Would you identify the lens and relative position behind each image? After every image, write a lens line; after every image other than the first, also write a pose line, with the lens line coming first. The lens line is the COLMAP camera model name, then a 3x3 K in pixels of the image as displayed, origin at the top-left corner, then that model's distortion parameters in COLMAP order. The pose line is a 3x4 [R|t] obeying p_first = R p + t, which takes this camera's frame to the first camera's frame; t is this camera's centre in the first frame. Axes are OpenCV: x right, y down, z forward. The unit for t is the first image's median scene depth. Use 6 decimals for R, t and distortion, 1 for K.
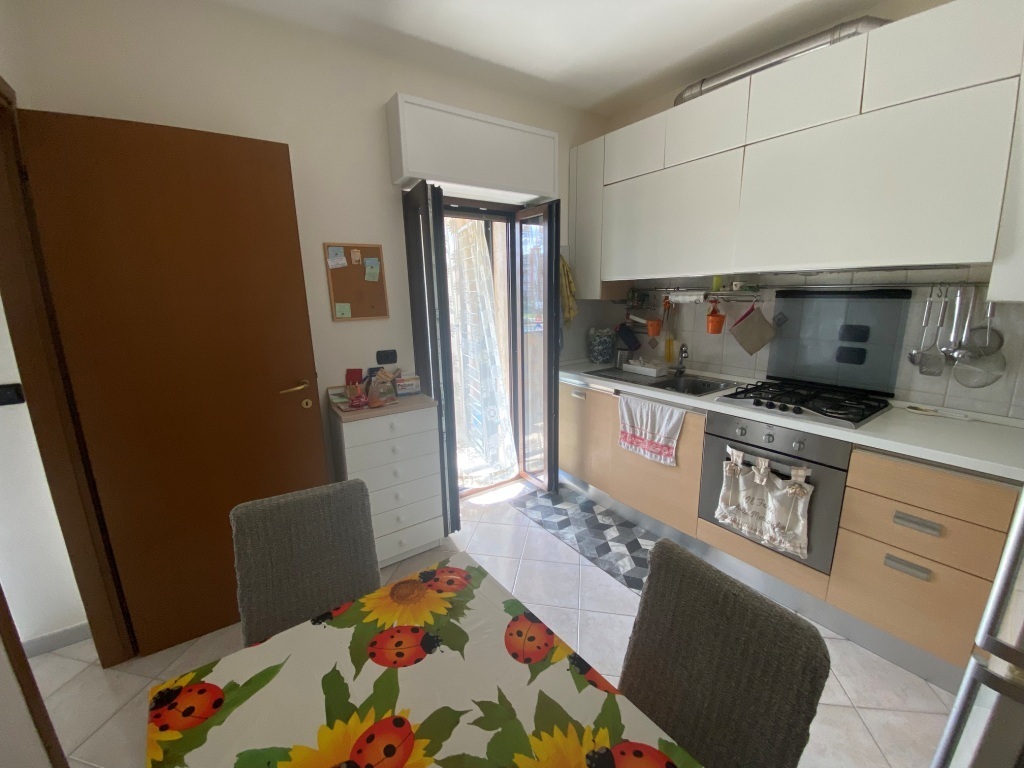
lens RADIAL K [[410.6, 0, 508.0], [0, 410.6, 382.7], [0, 0, 1]] dist [0.019917, -0.026365]
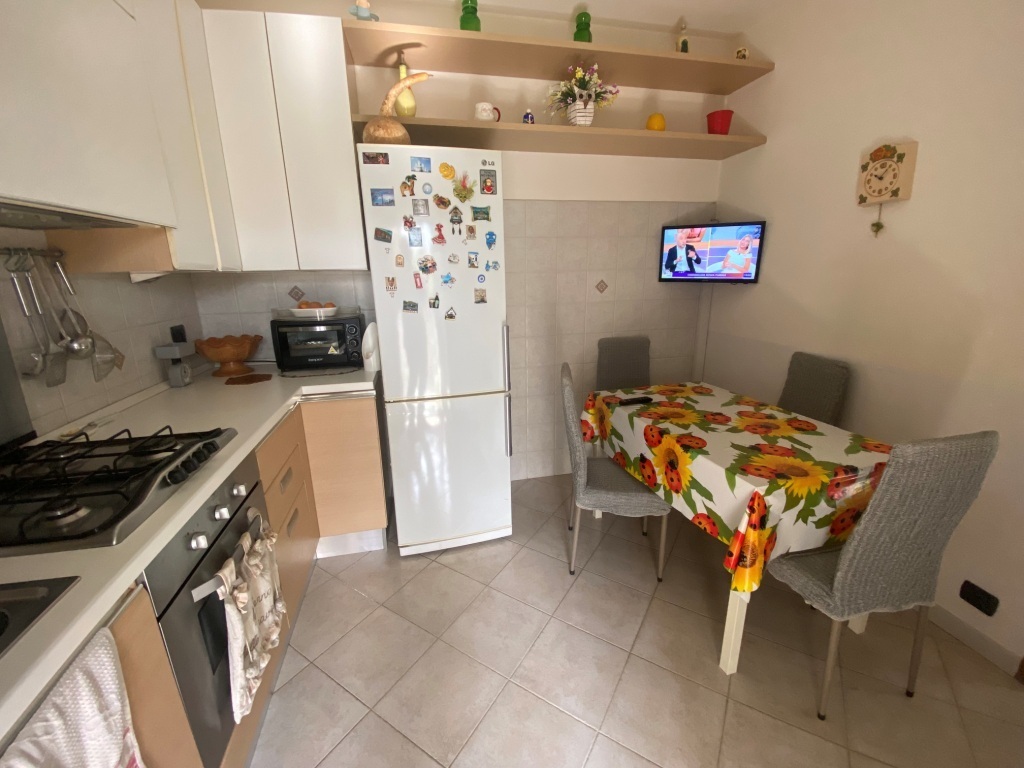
lens RADIAL K [[410.6, 0, 508.0], [0, 410.6, 382.7], [0, 0, 1]] dist [0.019917, -0.026365]
pose [[-0.924663, -0.059817, 0.376059, 0.129898], [0.117978, 0.893984, 0.432288, -0.466779], [-0.362049, 0.444088, -0.819577, 2.632505]]
